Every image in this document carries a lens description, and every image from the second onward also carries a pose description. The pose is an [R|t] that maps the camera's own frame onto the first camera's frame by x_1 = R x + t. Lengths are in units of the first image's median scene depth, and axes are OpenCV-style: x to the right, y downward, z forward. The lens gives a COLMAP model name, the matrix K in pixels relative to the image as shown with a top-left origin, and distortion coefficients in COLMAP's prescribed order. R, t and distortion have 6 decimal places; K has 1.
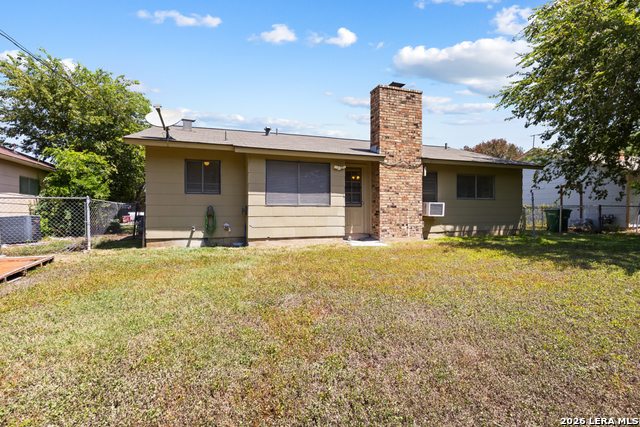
lens RADIAL K [[313.7, 0, 320.0], [0, 313.7, 213.5], [0, 0, 1]] dist [0.001466, 0.000713]
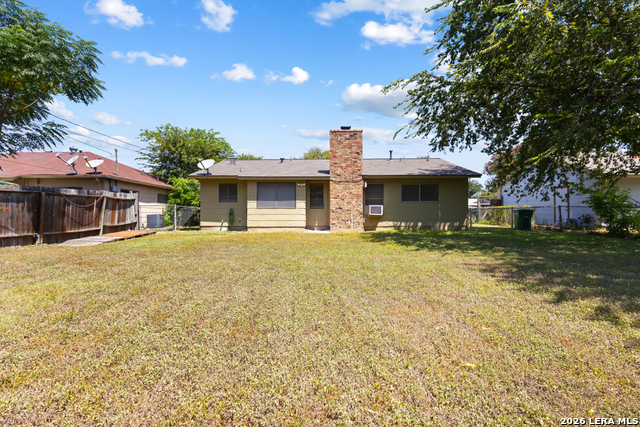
lens RADIAL K [[304.6, 0, 323.0], [0, 304.6, 215.2], [0, 0, 1]] dist [0.000520, 0.000411]
pose [[0.939097, 0.001173, -0.343649, 0.660066], [-0.001310, 0.999999, -0.000166, 0.011259], [0.343649, 0.000606, 0.939098, -0.417260]]
